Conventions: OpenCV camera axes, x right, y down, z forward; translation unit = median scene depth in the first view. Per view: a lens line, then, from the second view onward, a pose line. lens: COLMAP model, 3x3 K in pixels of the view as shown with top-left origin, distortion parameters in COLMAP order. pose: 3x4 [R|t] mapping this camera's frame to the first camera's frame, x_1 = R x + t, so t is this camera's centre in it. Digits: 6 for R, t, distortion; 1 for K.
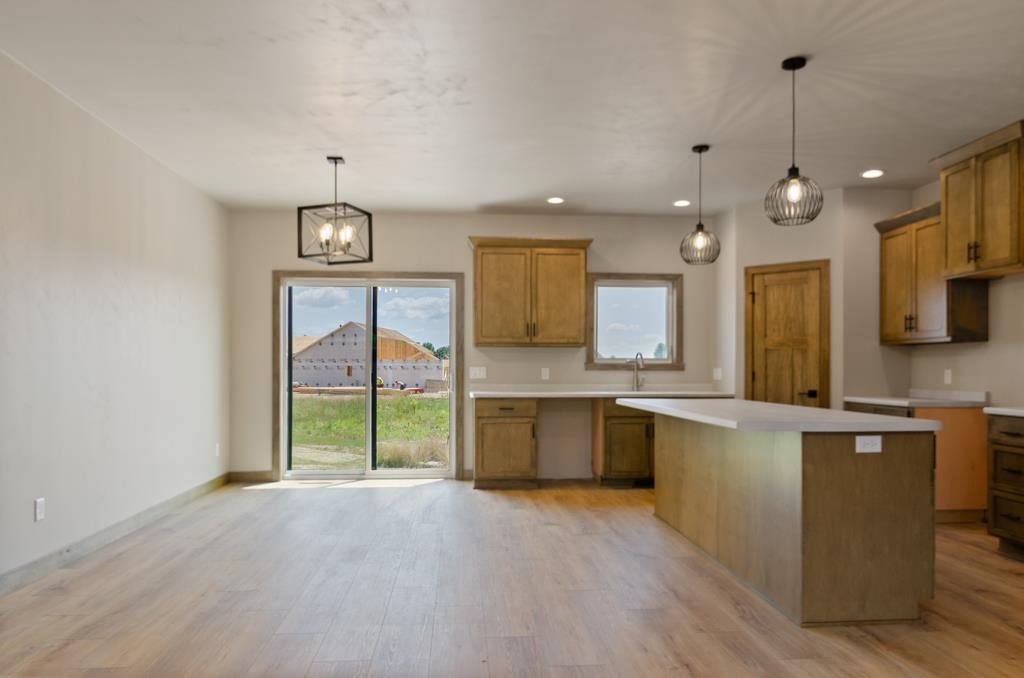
lens RADIAL K [[699.9, 0, 516.7], [0, 699.9, 368.4], [0, 0, 1]] dist [-0.004091, -0.002245]
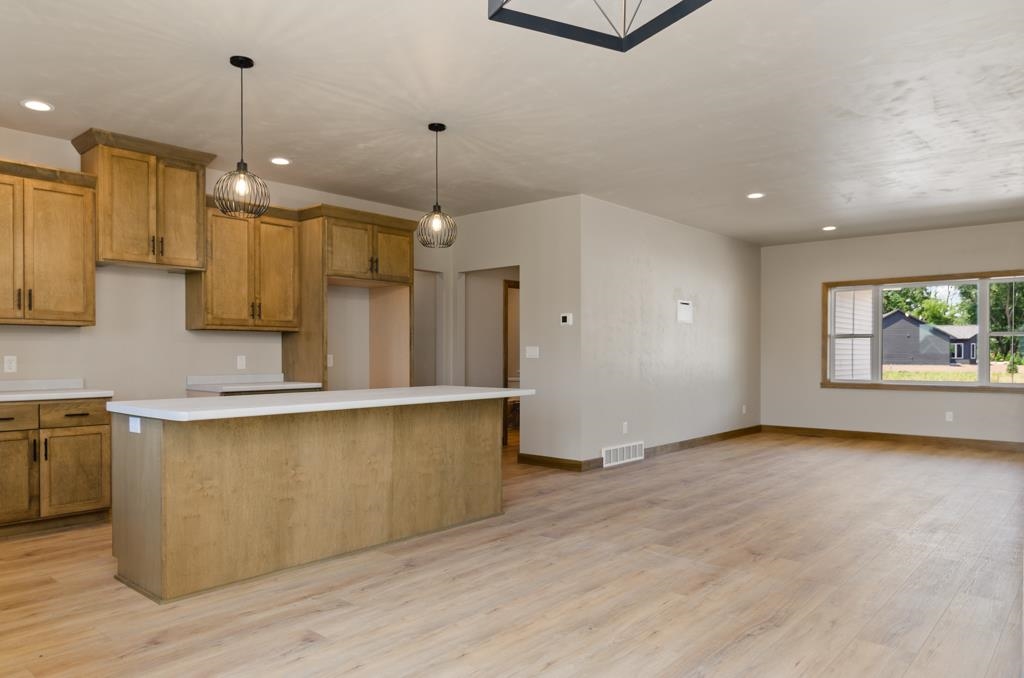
lens RADIAL K [[689.9, 0, 515.0], [0, 689.9, 359.0], [0, 0, 1]] dist [-0.002897, -0.001761]
pose [[-0.699961, -0.008790, 0.714127, -0.355996], [-0.002613, 0.999949, 0.009747, -0.003410], [-0.714176, 0.004957, -0.699948, 0.990669]]
